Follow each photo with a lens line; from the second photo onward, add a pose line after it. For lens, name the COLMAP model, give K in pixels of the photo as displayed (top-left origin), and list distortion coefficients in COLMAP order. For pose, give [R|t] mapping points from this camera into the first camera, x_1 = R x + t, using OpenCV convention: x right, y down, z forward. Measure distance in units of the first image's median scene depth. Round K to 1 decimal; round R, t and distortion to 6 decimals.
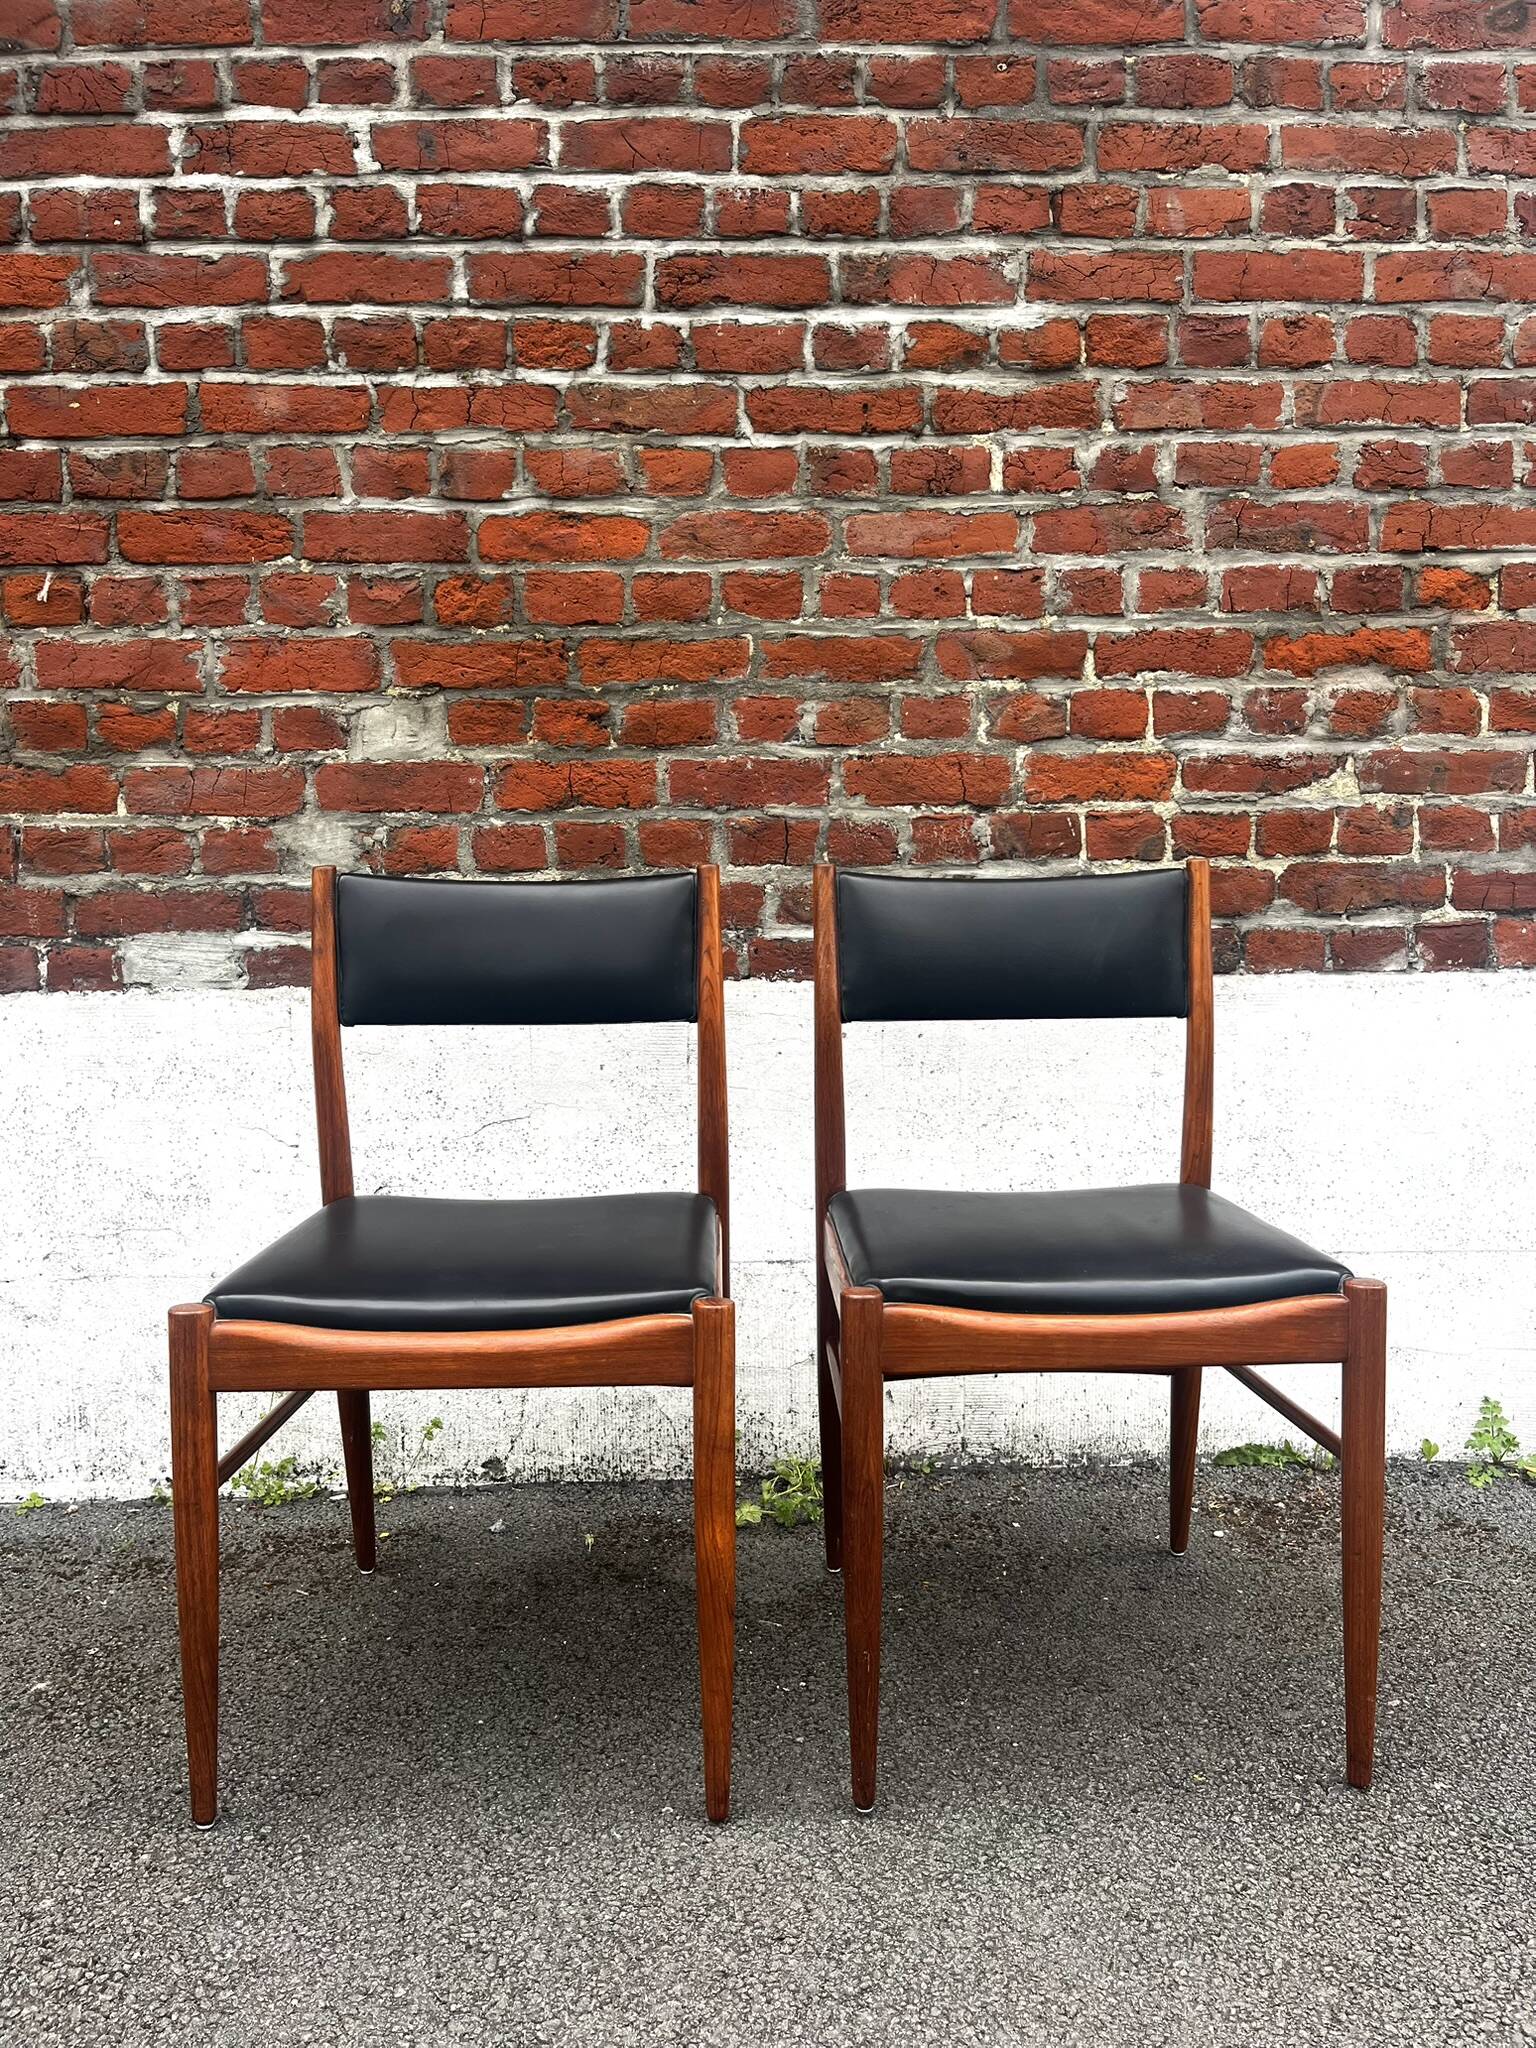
lens RADIAL K [[1528.3, 0, 784.6], [0, 1528.3, 1038.9], [0, 0, 1]] dist [0.051339, -0.068776]
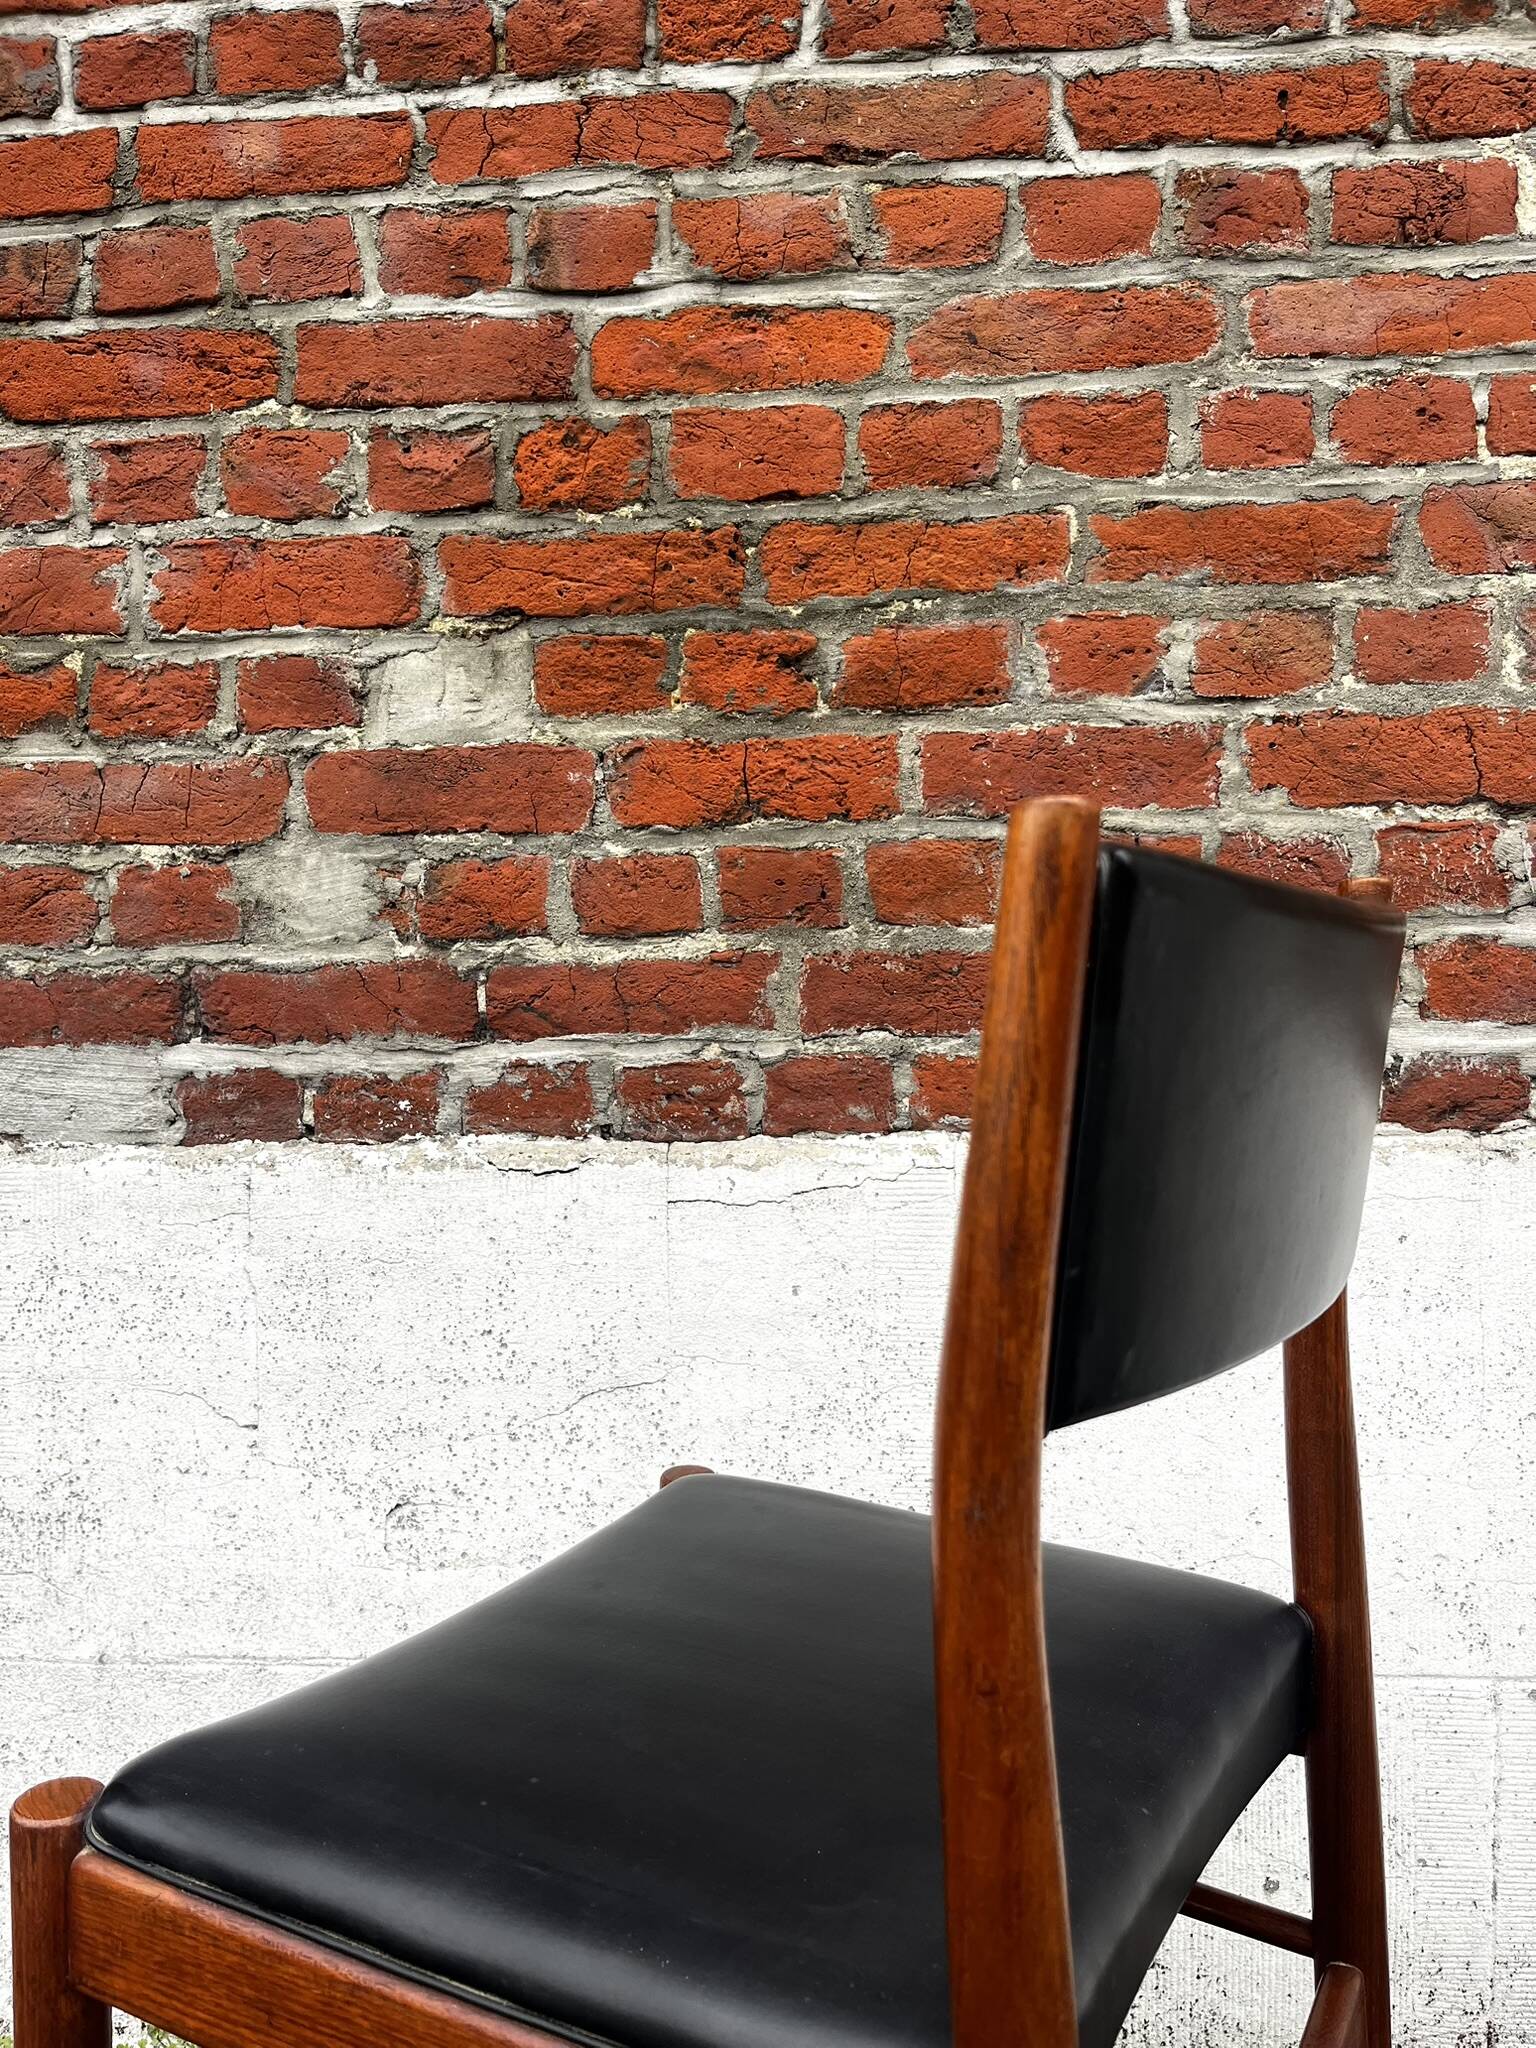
lens RADIAL K [[1413.8, 0, 793.4], [0, 1413.8, 1040.5], [0, 0, 1]] dist [0.047573, -0.056816]
pose [[0.995391, -0.002428, -0.095867, -0.073733], [-0.006641, 0.995535, -0.094164, -0.023075], [0.095667, 0.094367, 0.990930, 0.501960]]
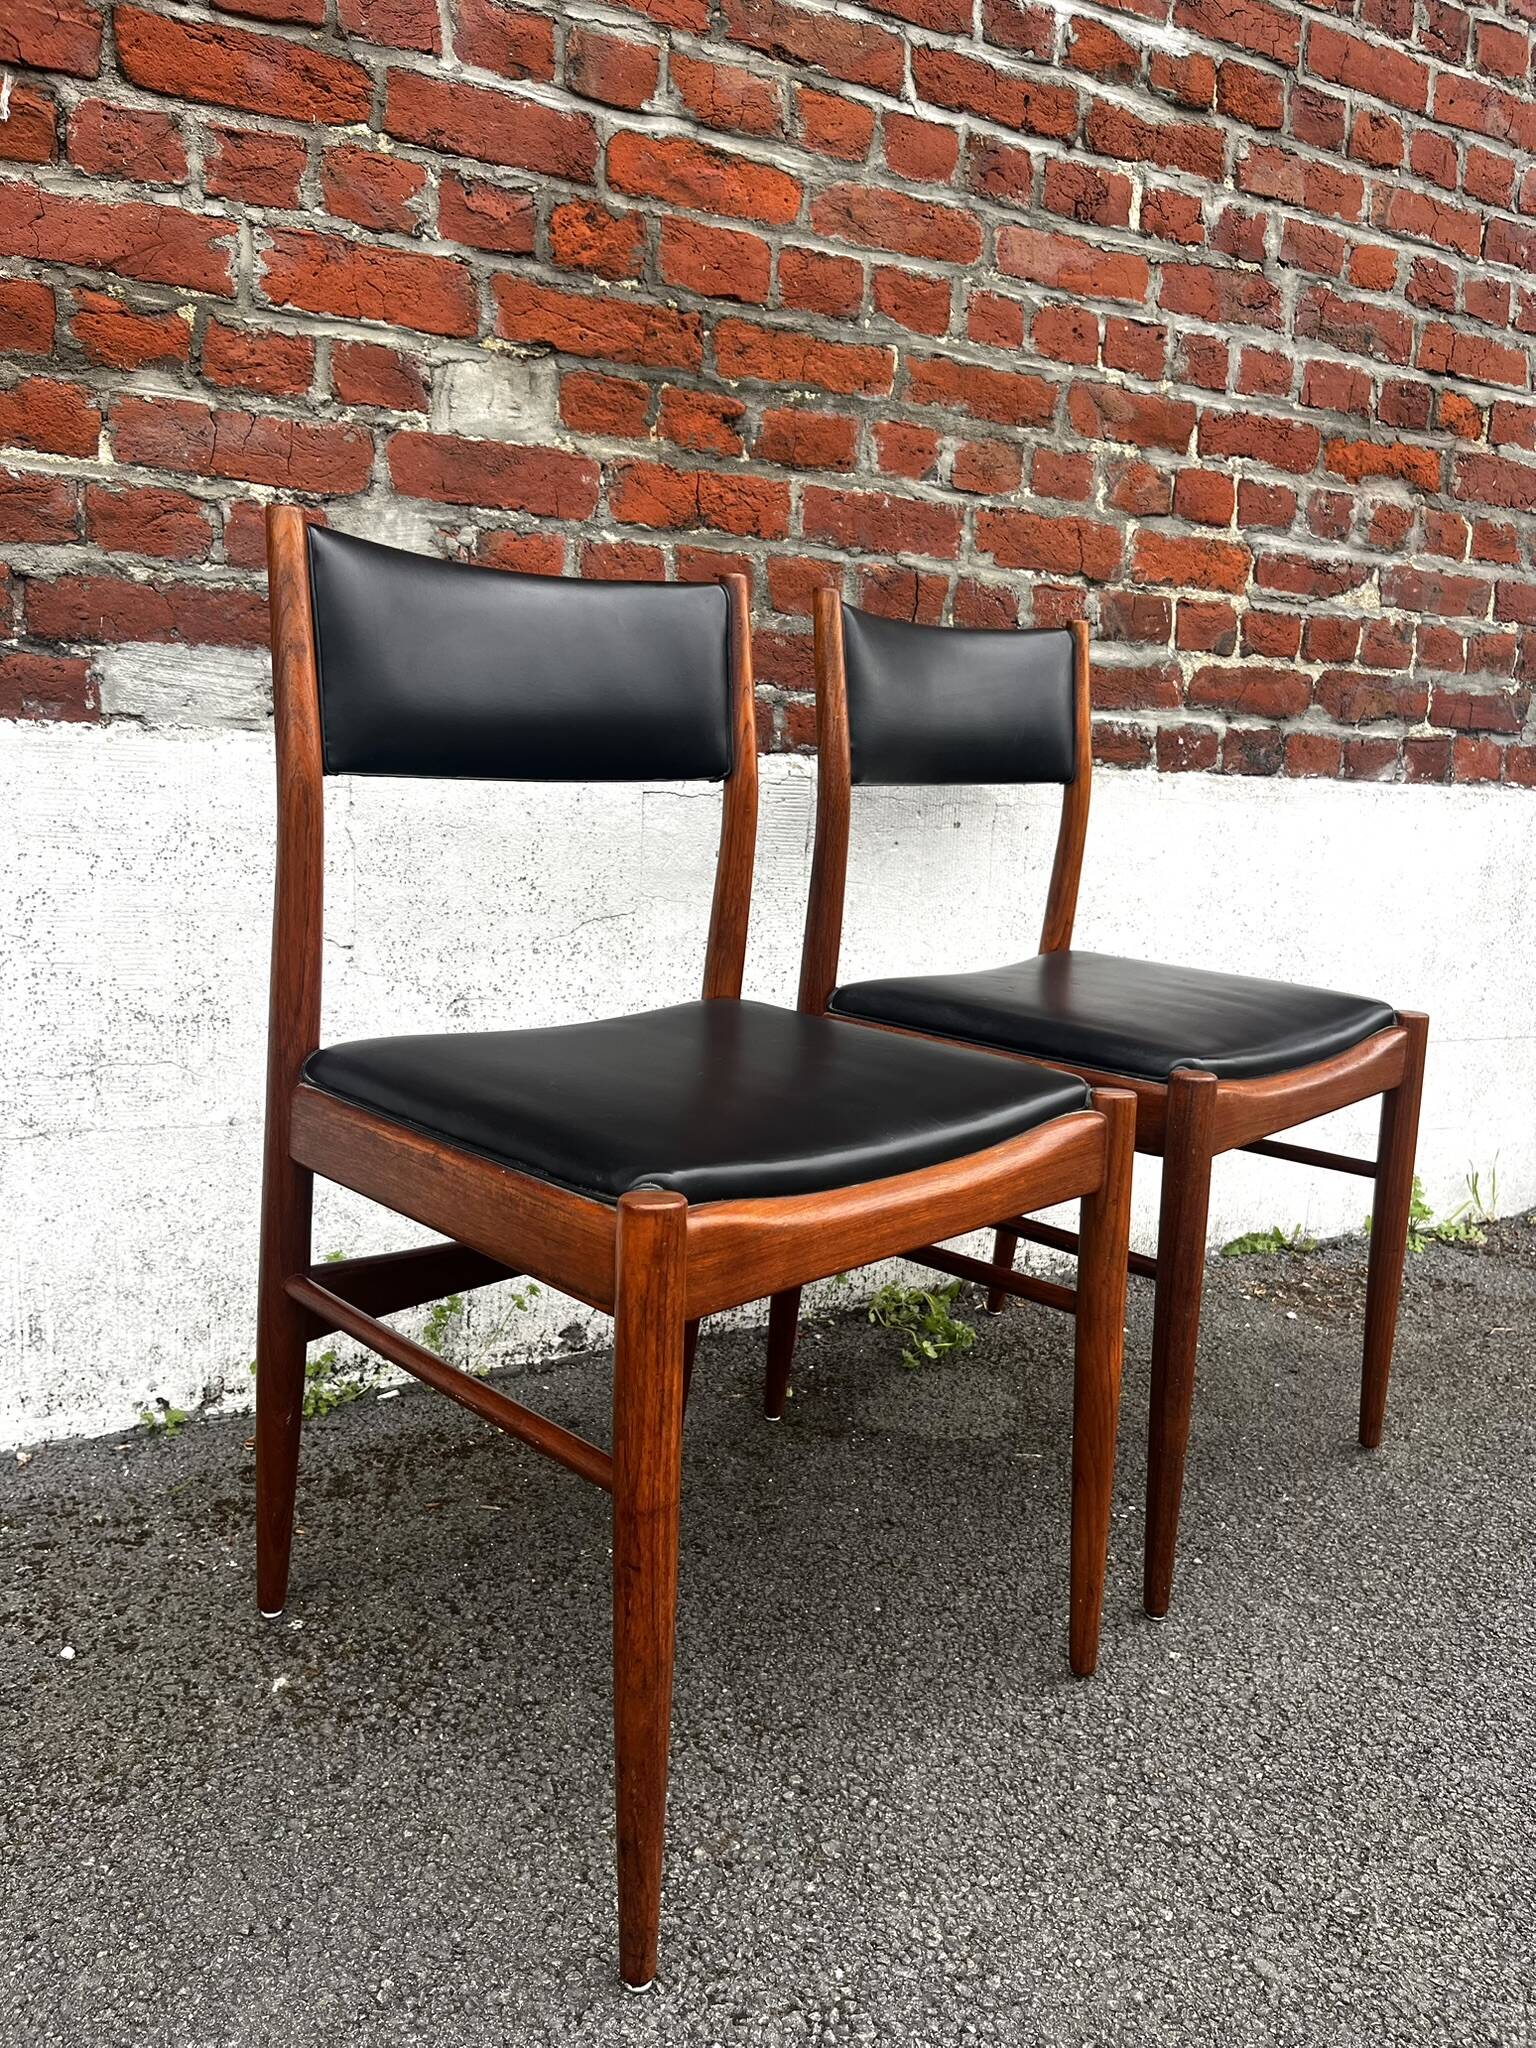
lens RADIAL K [[1528.3, 0, 766.8], [0, 1528.3, 1032.0], [0, 0, 1]] dist [0.051339, -0.068776]
pose [[0.897431, -0.025818, 0.440398, -0.476663], [-0.011039, 0.996659, 0.080923, 0.048981], [-0.441016, -0.077485, 0.894148, 0.235085]]
